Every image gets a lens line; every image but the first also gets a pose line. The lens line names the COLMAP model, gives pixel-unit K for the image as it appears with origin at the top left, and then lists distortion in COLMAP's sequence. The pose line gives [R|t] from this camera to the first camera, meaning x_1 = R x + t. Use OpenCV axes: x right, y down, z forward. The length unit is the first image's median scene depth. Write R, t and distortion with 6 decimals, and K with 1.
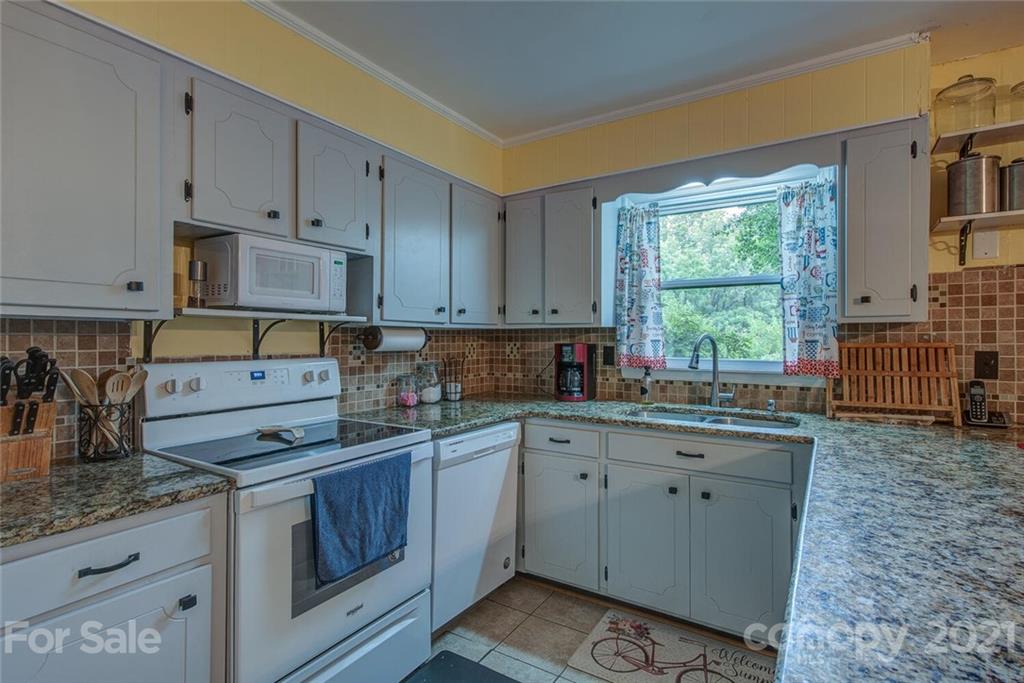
lens RADIAL K [[497.0, 0, 514.8], [0, 497.0, 338.4], [0, 0, 1]] dist [0.009273, -0.000335]
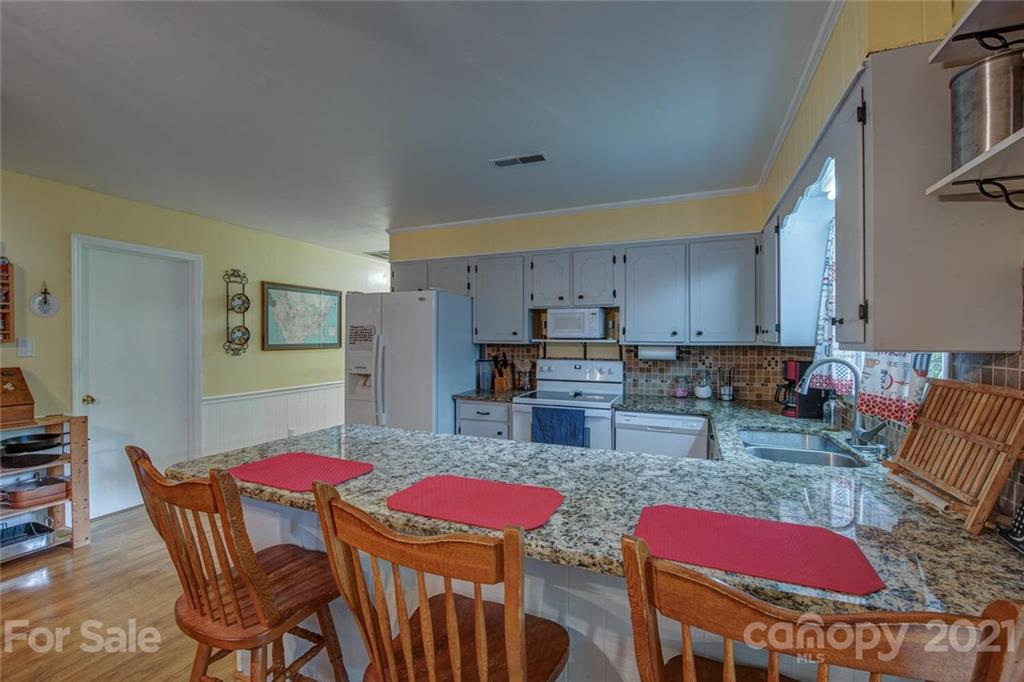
lens RADIAL K [[426.1, 0, 515.0], [0, 426.1, 341.4], [0, 0, 1]] dist [-0.011821, -0.000349]
pose [[0.168056, 0.004900, -0.985765, 1.151185], [-0.003122, 0.999985, 0.004439, -0.042651], [0.985773, 0.002332, 0.168069, 0.355701]]
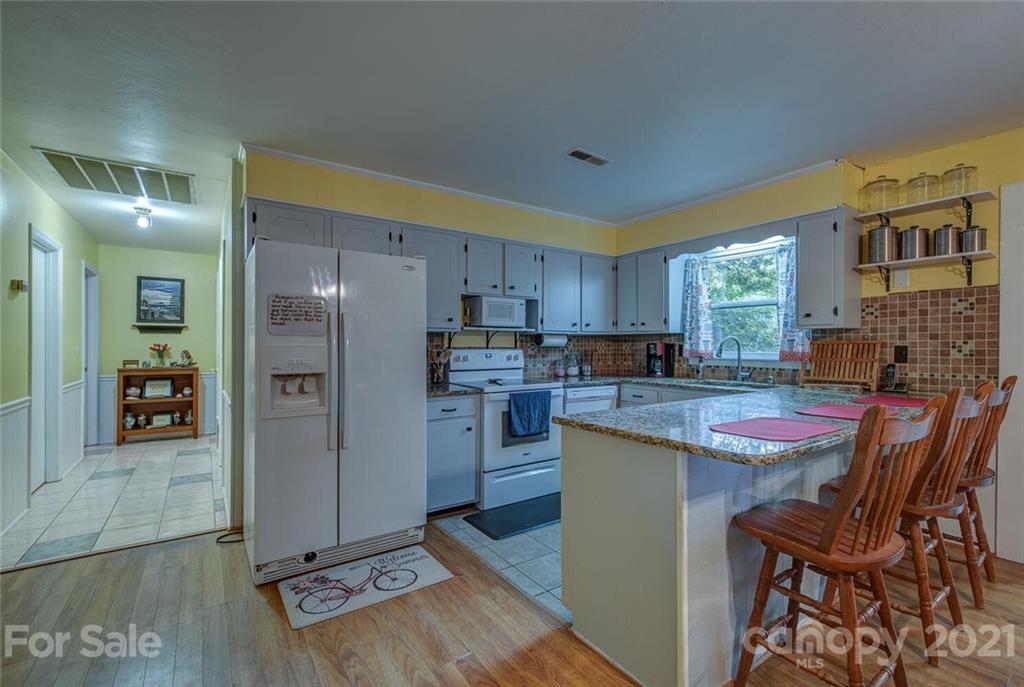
lens RADIAL K [[448.1, 0, 518.9], [0, 448.1, 343.7], [0, 0, 1]] dist [0.003547, -0.000527]
pose [[0.925282, -0.000993, -0.379277, 0.334569], [-0.000028, 0.999996, -0.002687, 0.021573], [0.379279, 0.002497, 0.925279, -0.723621]]
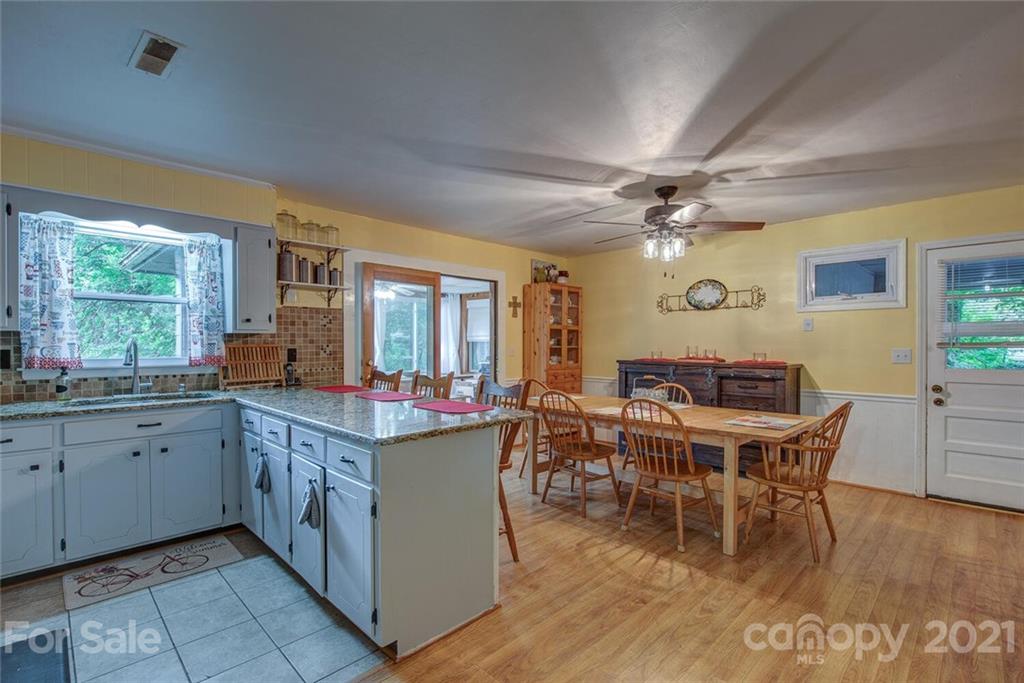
lens RADIAL K [[473.4, 0, 515.9], [0, 473.4, 347.5], [0, 0, 1]] dist [-0.000180, -0.000526]
pose [[0.212984, -0.011616, 0.976987, -0.683524], [-0.001746, 0.999923, 0.012270, -0.002931], [-0.977054, -0.004319, 0.212947, -0.271983]]
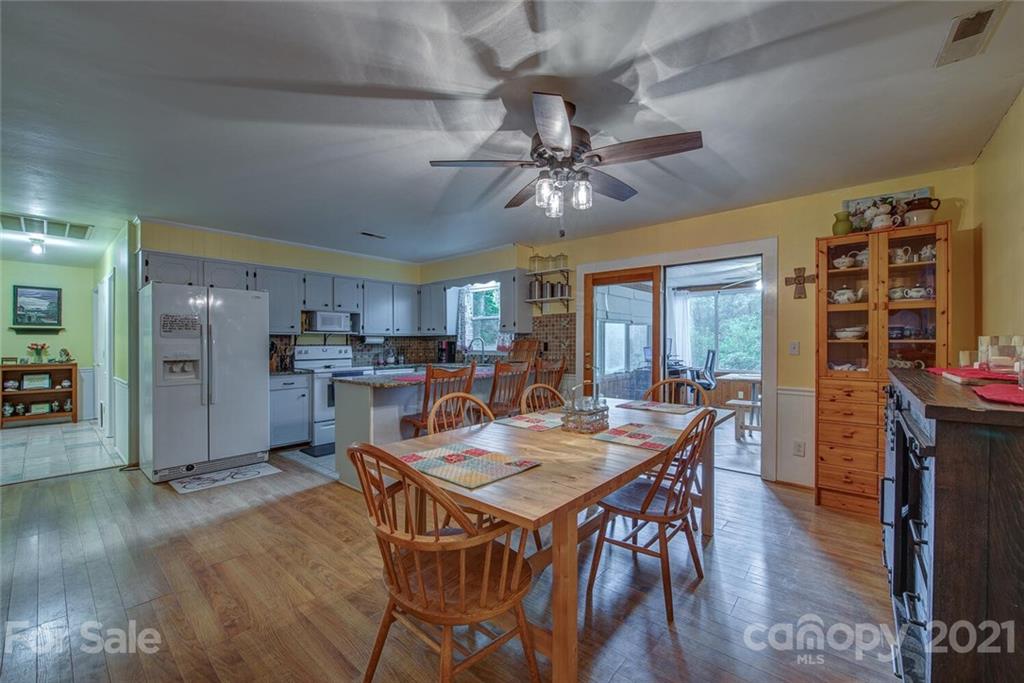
lens RADIAL K [[406.0, 0, 515.2], [0, 406.0, 343.3], [0, 0, 1]] dist [-0.001147, -0.000480]
pose [[0.990336, -0.004395, -0.138620, 1.021542], [0.004691, 0.999987, 0.001810, 0.023984], [0.138610, -0.002443, 0.990344, -1.382140]]
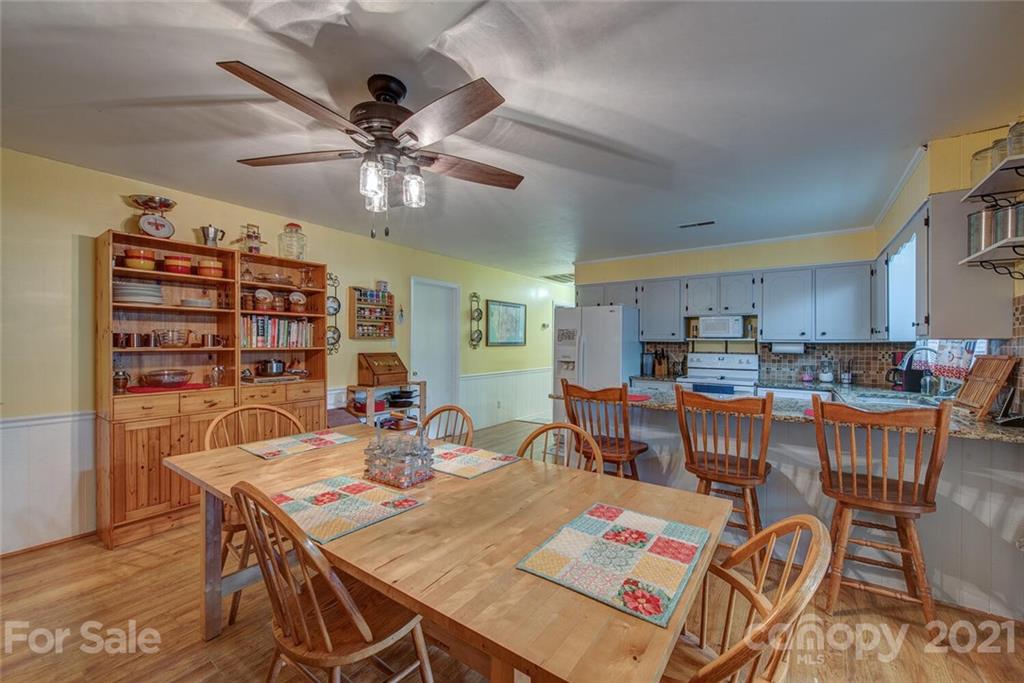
lens RADIAL K [[406.0, 0, 515.2], [0, 406.0, 343.3], [0, 0, 1]] dist [-0.001147, -0.000480]
pose [[-0.047049, 0.000393, -0.998893, 1.789732], [-0.007215, 0.999974, 0.000733, -0.012046], [0.998867, 0.007241, -0.047045, -0.130411]]
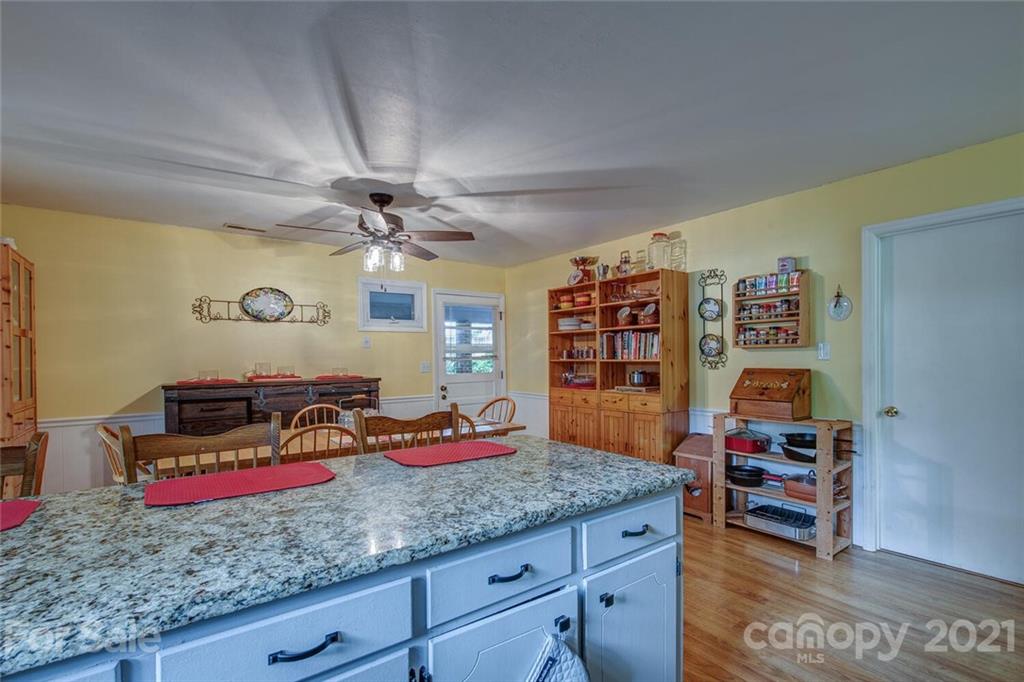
lens RADIAL K [[475.3, 0, 514.5], [0, 475.3, 358.4], [0, 0, 1]] dist [-0.000419, -0.000064]
pose [[-0.935276, 0.004931, 0.353885, 0.058385], [0.006131, 0.999979, 0.002271, -0.000092], [-0.353866, 0.004294, -0.935286, 0.855792]]
